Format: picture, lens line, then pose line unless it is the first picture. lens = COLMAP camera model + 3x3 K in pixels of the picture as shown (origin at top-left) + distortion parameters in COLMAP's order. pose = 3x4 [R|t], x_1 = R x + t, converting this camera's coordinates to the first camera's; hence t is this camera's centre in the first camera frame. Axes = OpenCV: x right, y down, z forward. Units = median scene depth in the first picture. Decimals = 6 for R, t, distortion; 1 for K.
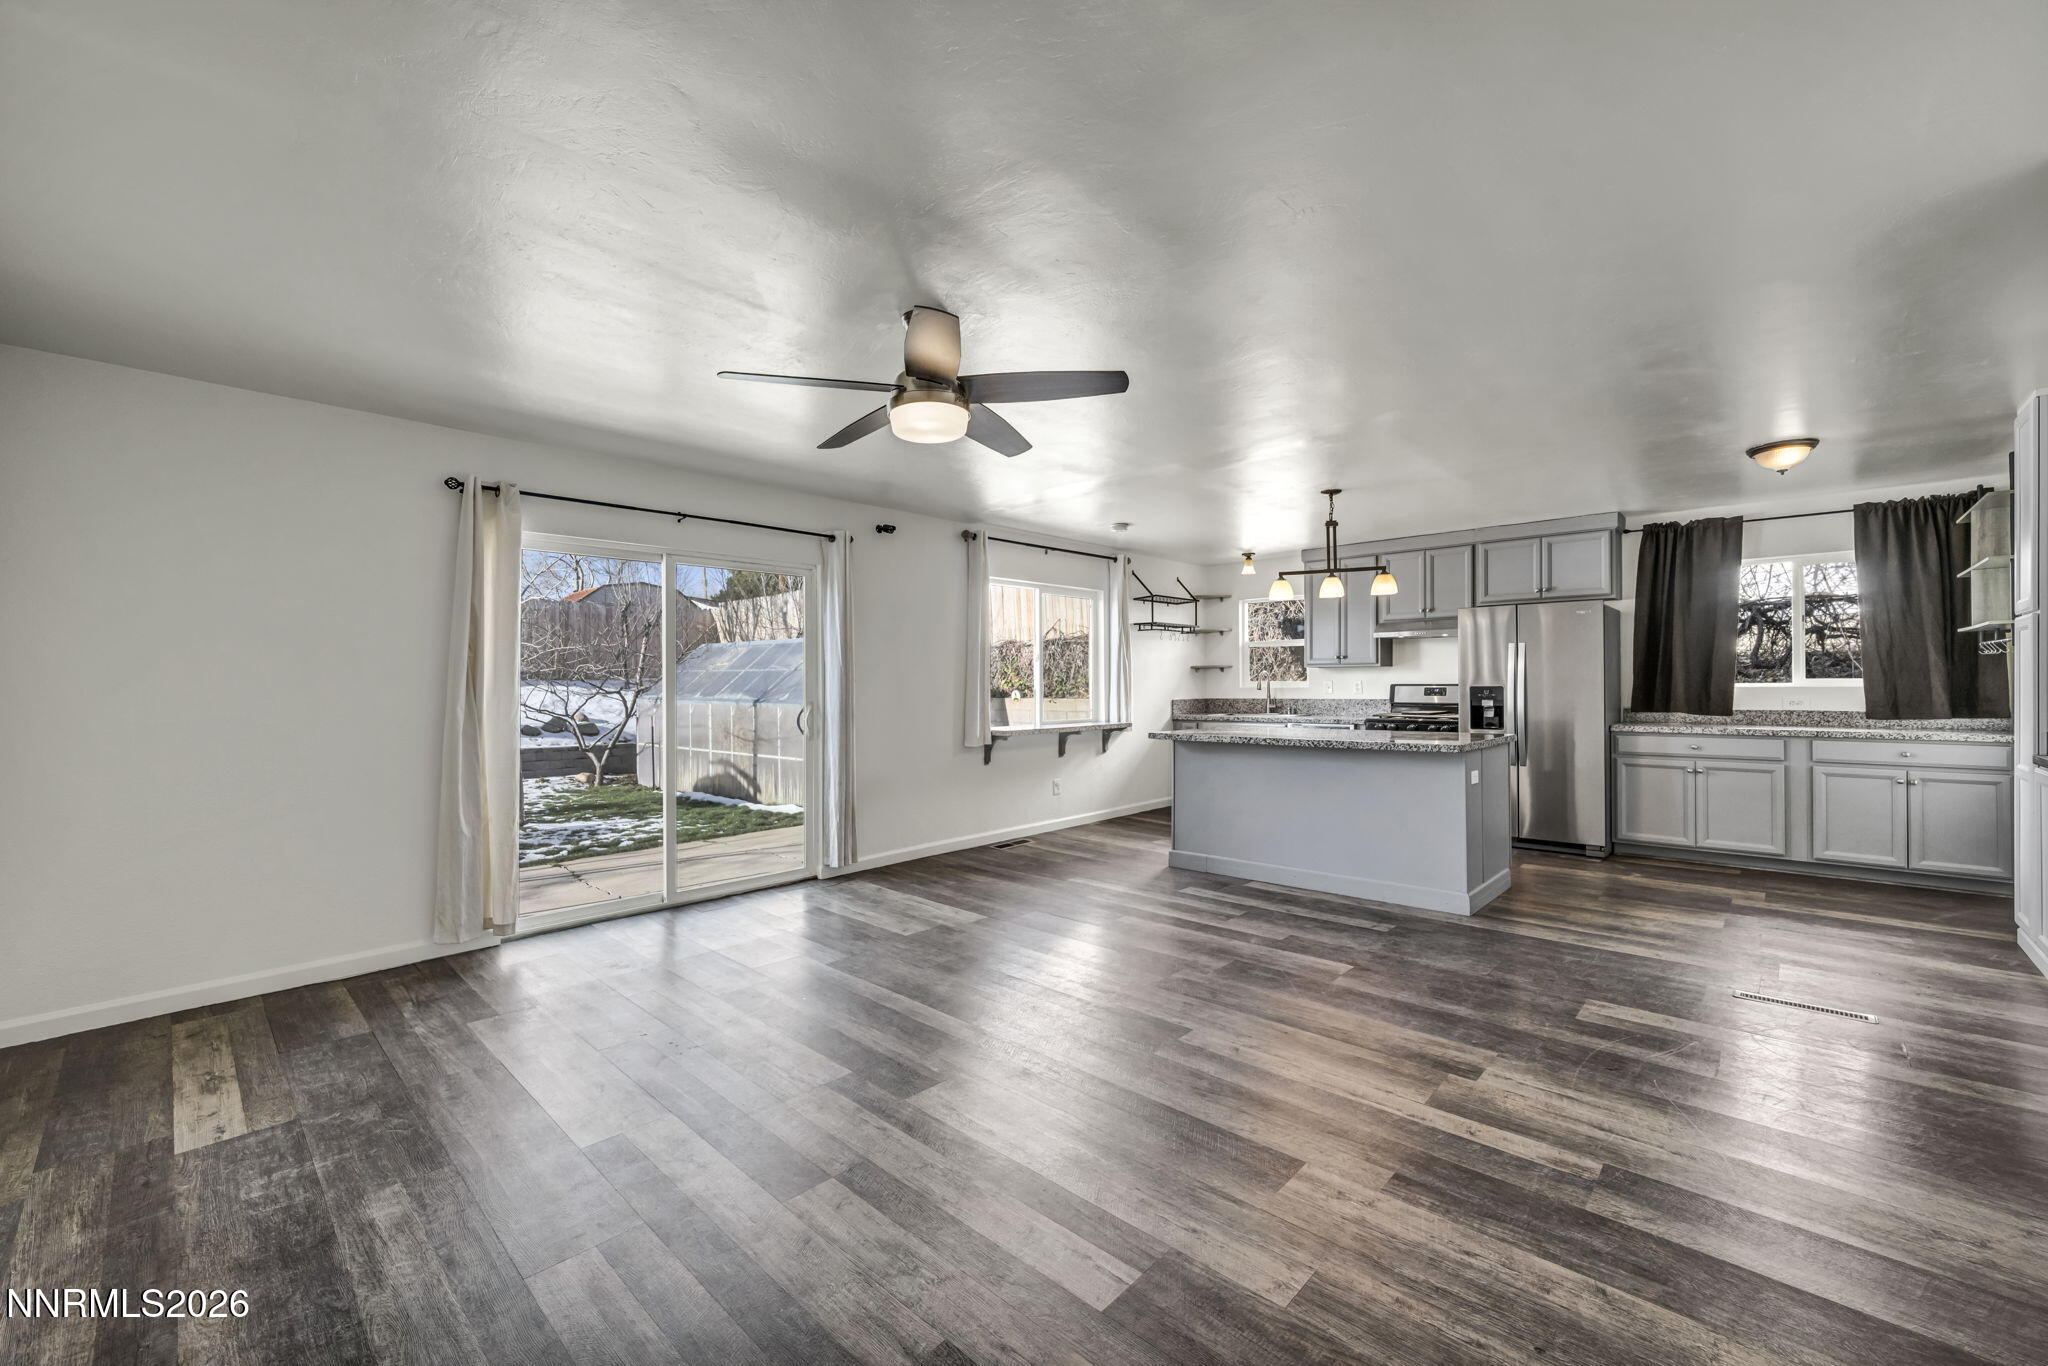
lens RADIAL K [[817.5, 0, 1028.7], [0, 817.5, 676.0], [0, 0, 1]] dist [-0.001371, -0.000250]
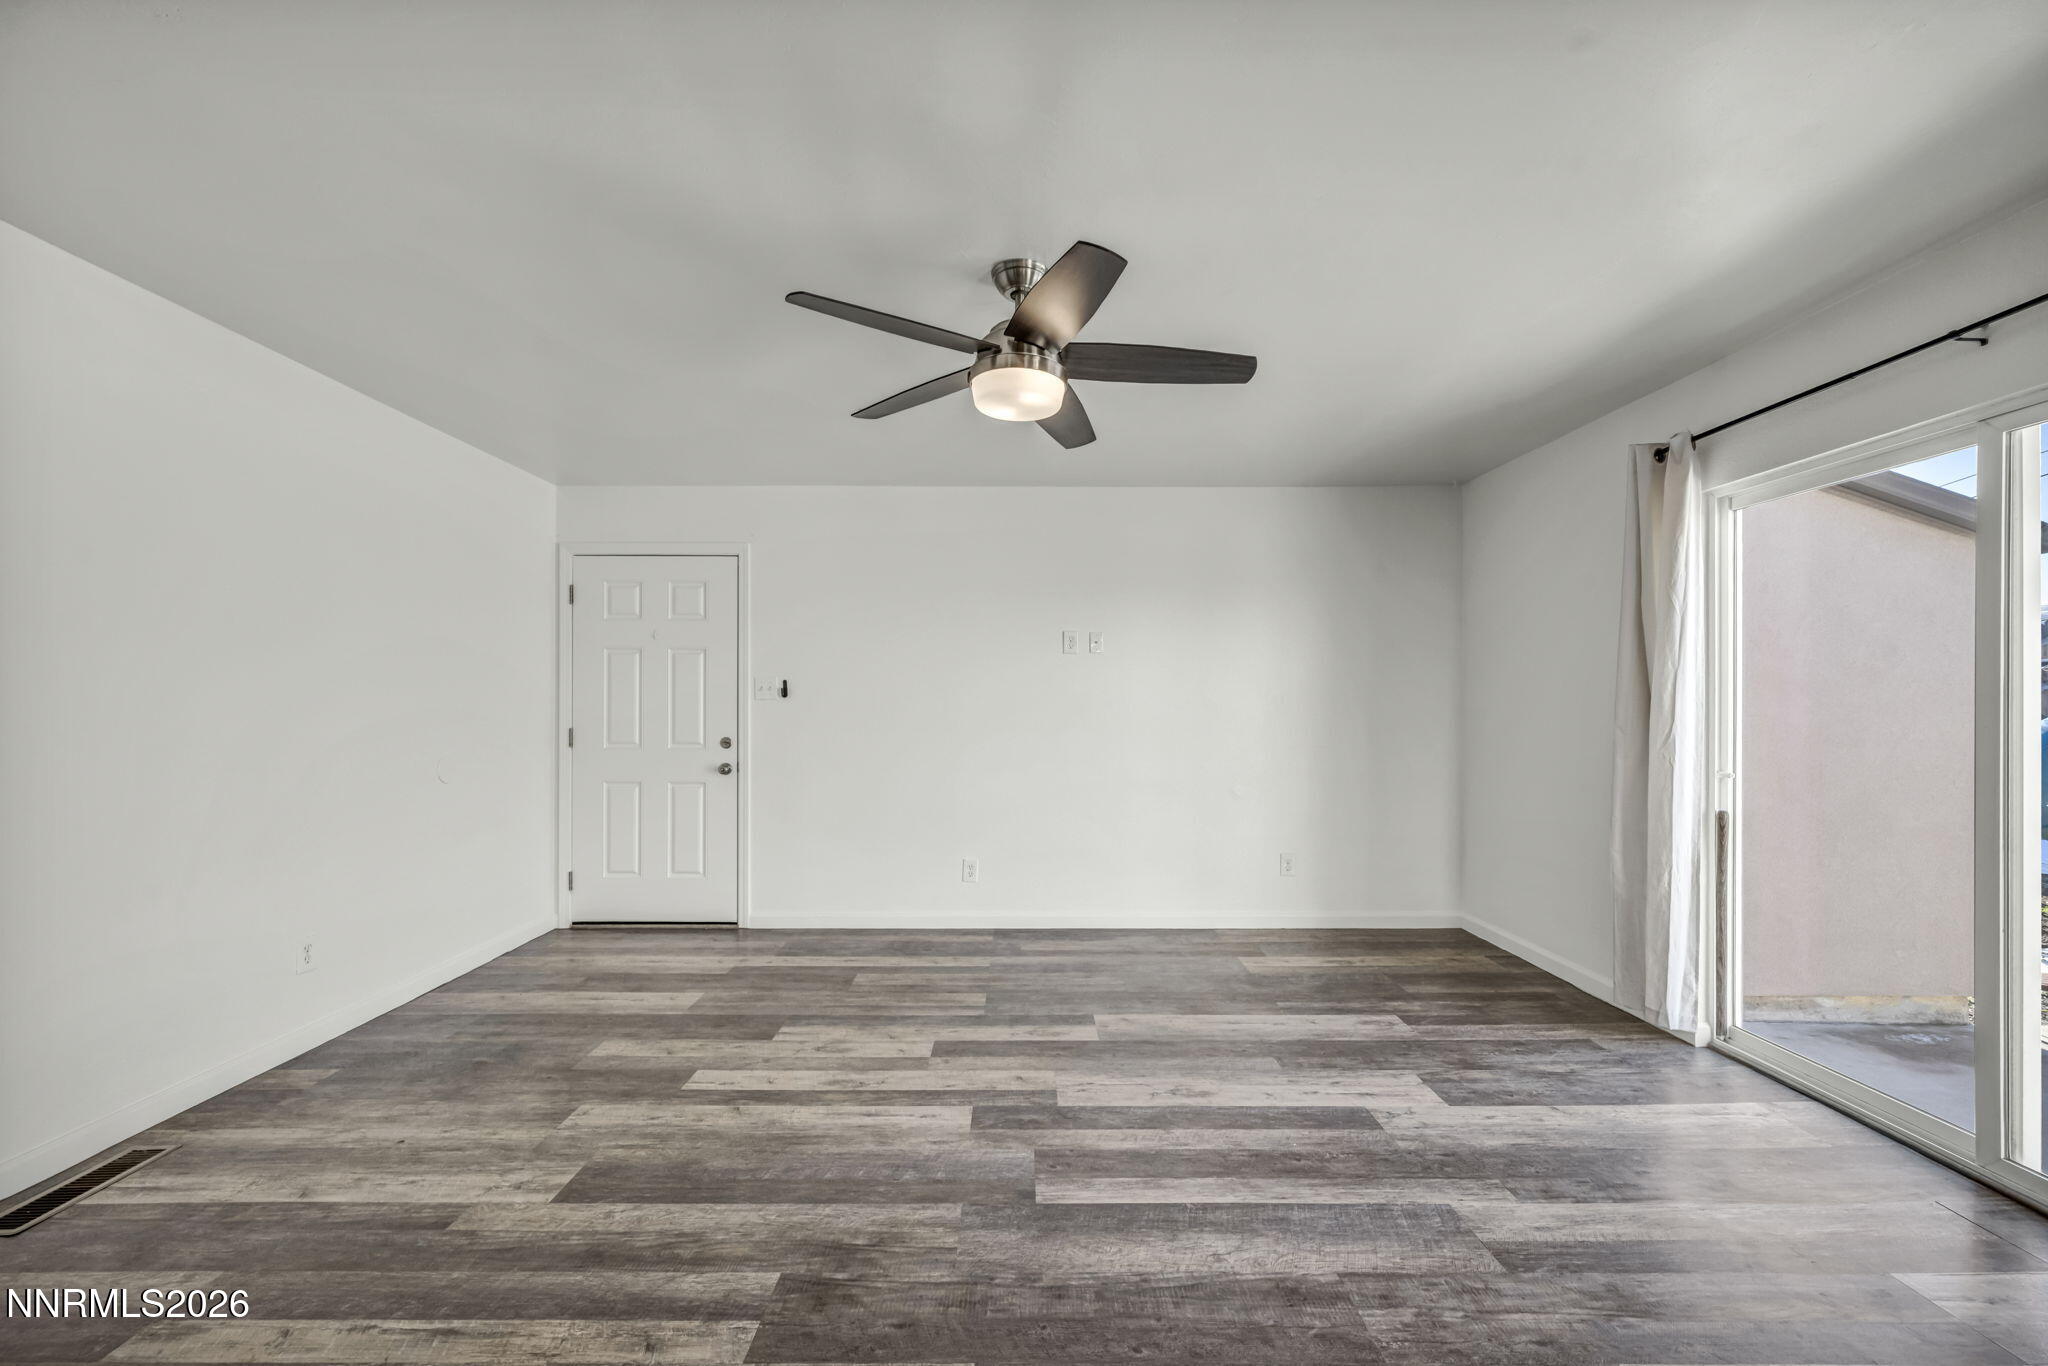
lens RADIAL K [[830.2, 0, 1024.0], [0, 830.2, 707.4], [0, 0, 1]] dist [-0.000523, -0.000294]
pose [[-0.722330, 0.010711, -0.691466, 0.229988], [0.009814, 0.999938, 0.005237, 0.004326], [0.691479, -0.003003, -0.722390, 0.795771]]
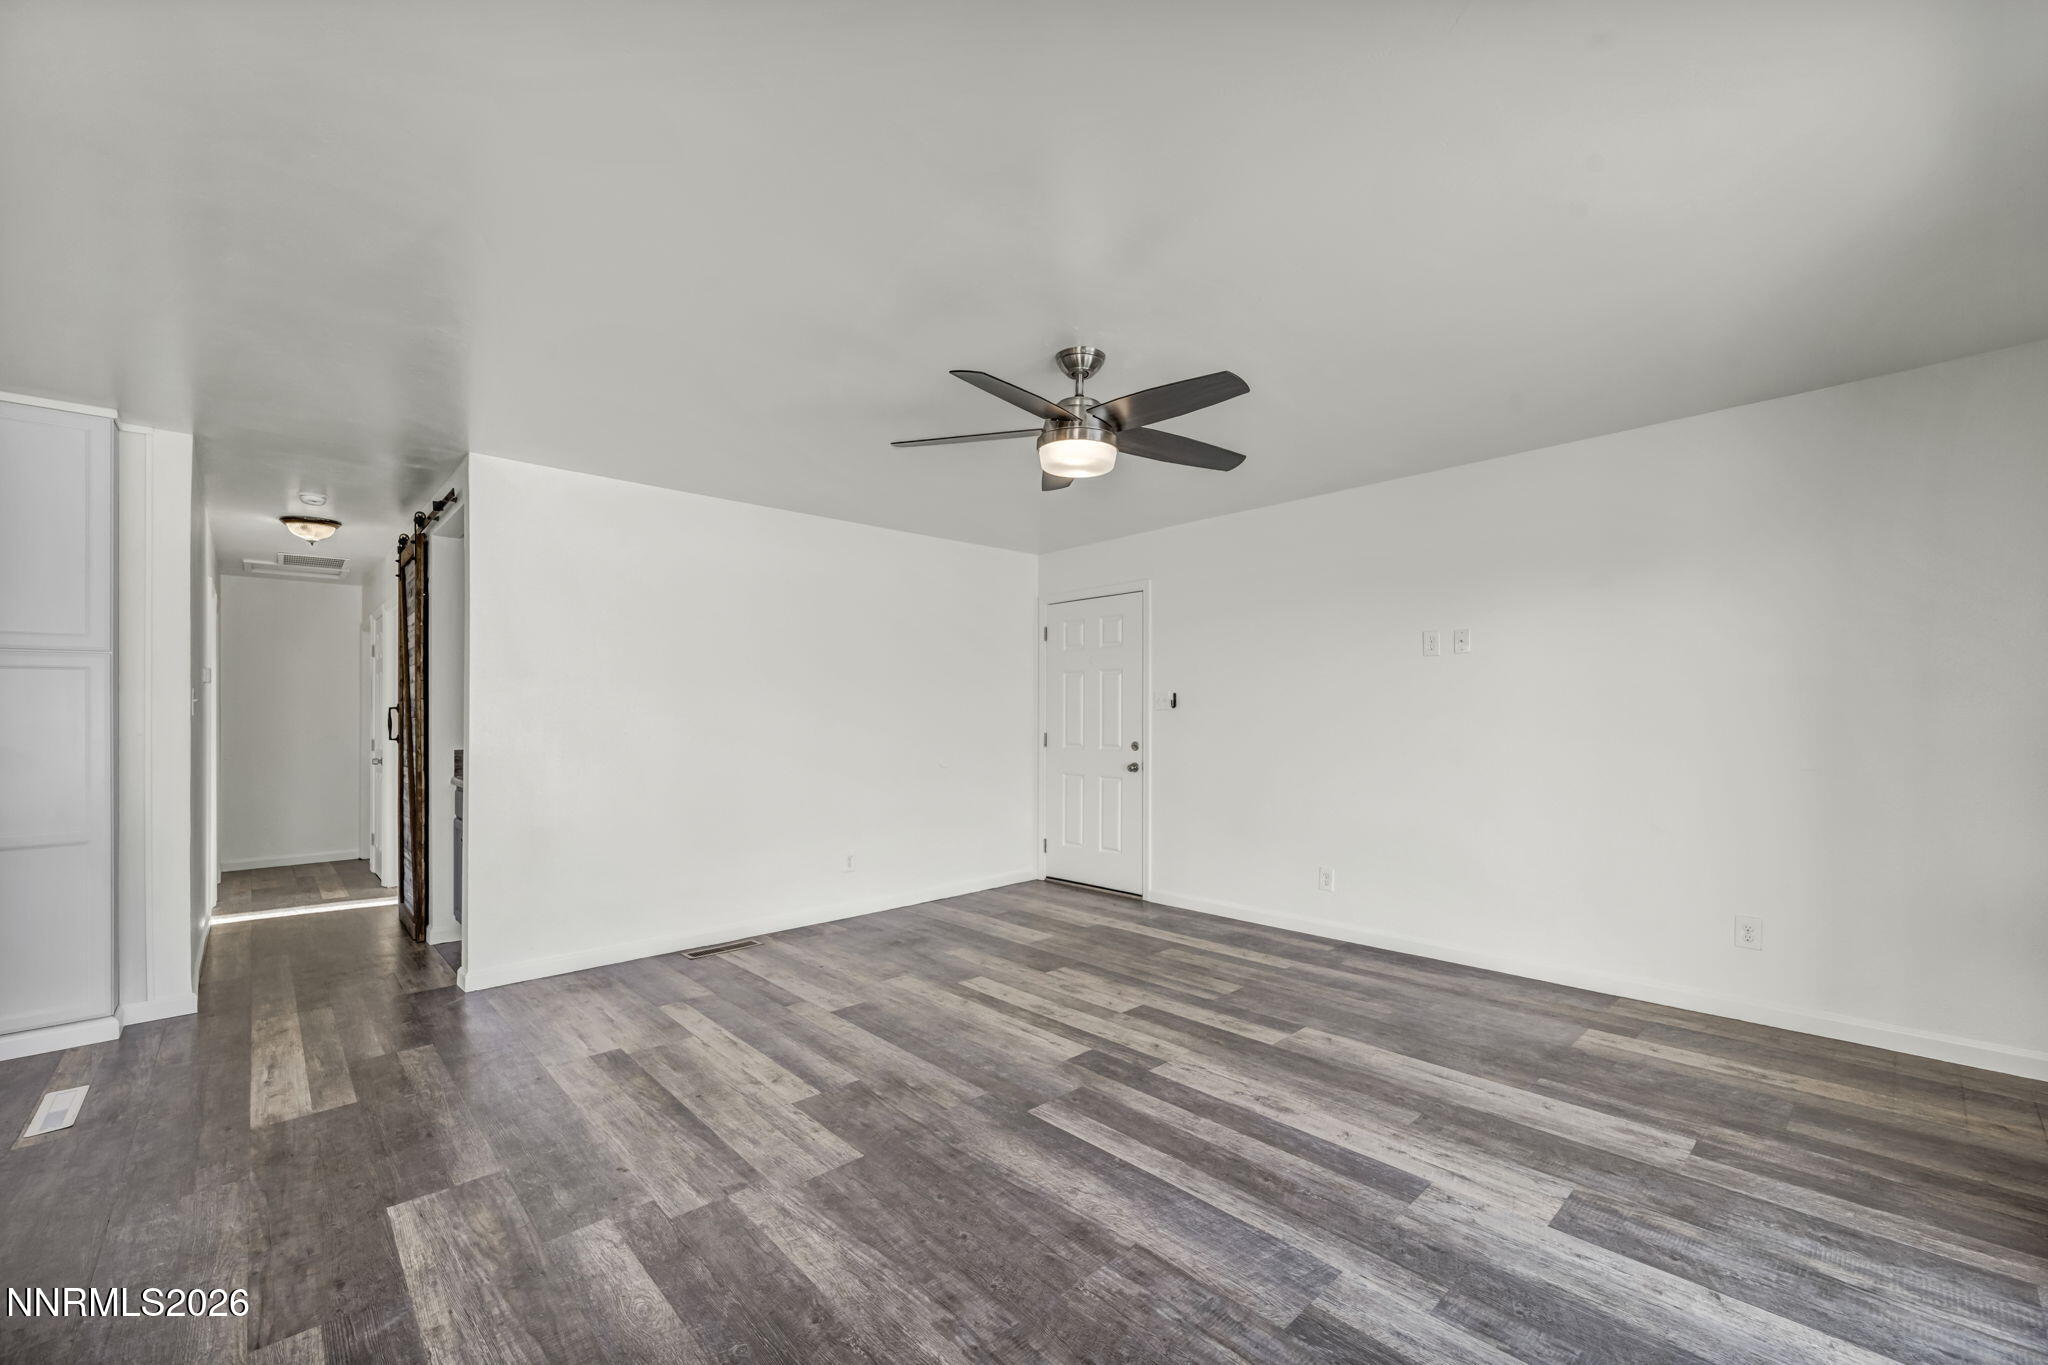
lens RADIAL K [[830.5, 0, 1038.0], [0, 830.5, 692.0], [0, 0, 1]] dist [-0.000416, -0.000104]
pose [[-0.998343, 0.018610, 0.054454, -0.065664], [0.016632, 0.999193, -0.036564, 0.011418], [-0.055091, -0.035598, -0.997847, 1.002010]]
